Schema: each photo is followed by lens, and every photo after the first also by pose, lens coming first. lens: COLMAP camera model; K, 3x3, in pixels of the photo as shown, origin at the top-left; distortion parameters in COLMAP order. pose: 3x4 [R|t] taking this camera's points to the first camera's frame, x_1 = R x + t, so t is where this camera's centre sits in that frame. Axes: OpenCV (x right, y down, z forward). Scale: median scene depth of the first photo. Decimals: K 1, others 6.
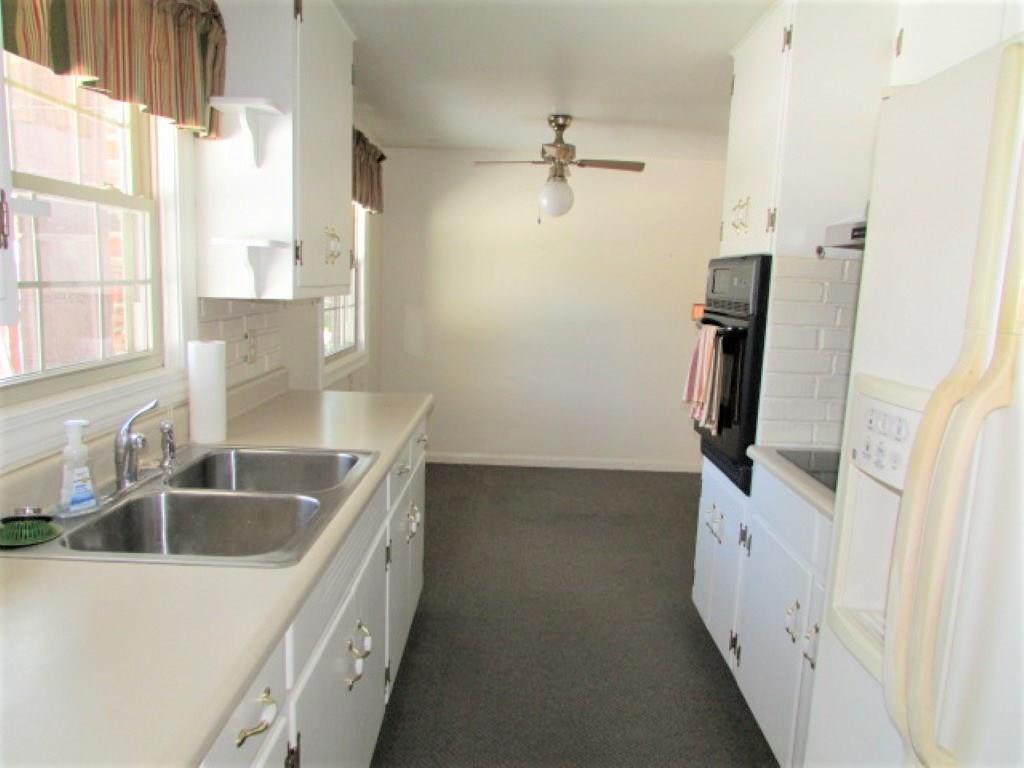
lens RADIAL K [[720.3, 0, 512.0], [0, 720.3, 384.0], [0, 0, 1]] dist [-0.047253, 0.000778]
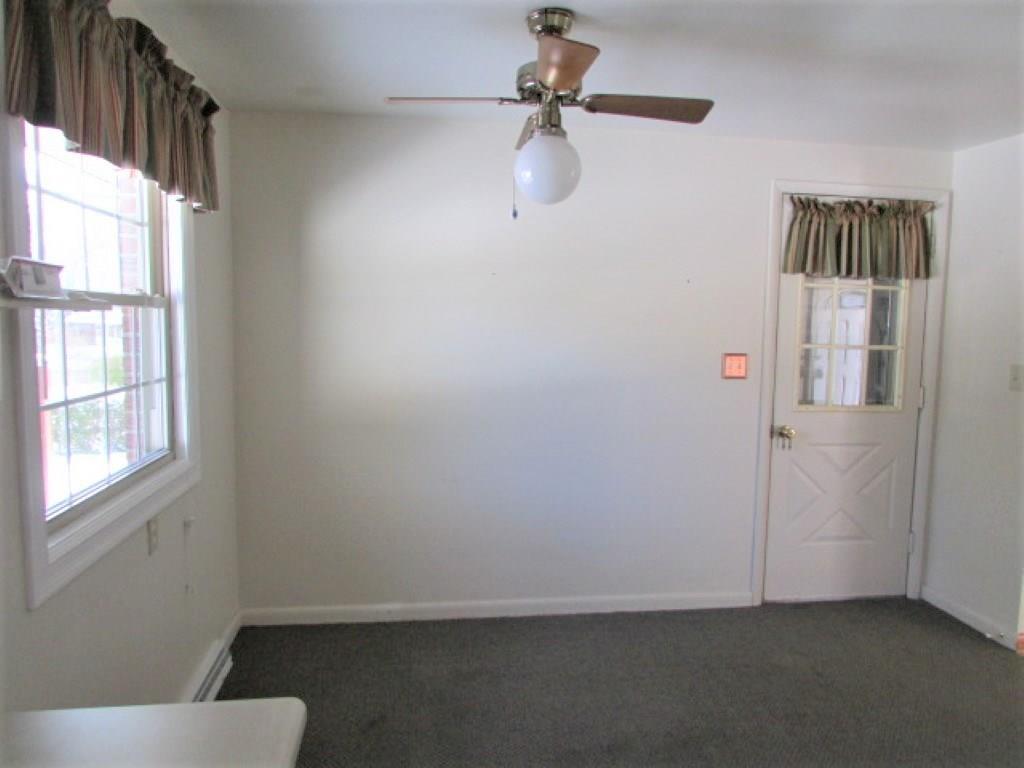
lens RADIAL K [[720.3, 0, 512.0], [0, 720.3, 384.0], [0, 0, 1]] dist [-0.047253, 0.000778]
pose [[0.990908, -0.031970, 0.130685, -0.036286], [0.039097, 0.997864, -0.052343, -0.077940], [-0.128733, 0.056976, 0.990041, 0.500198]]
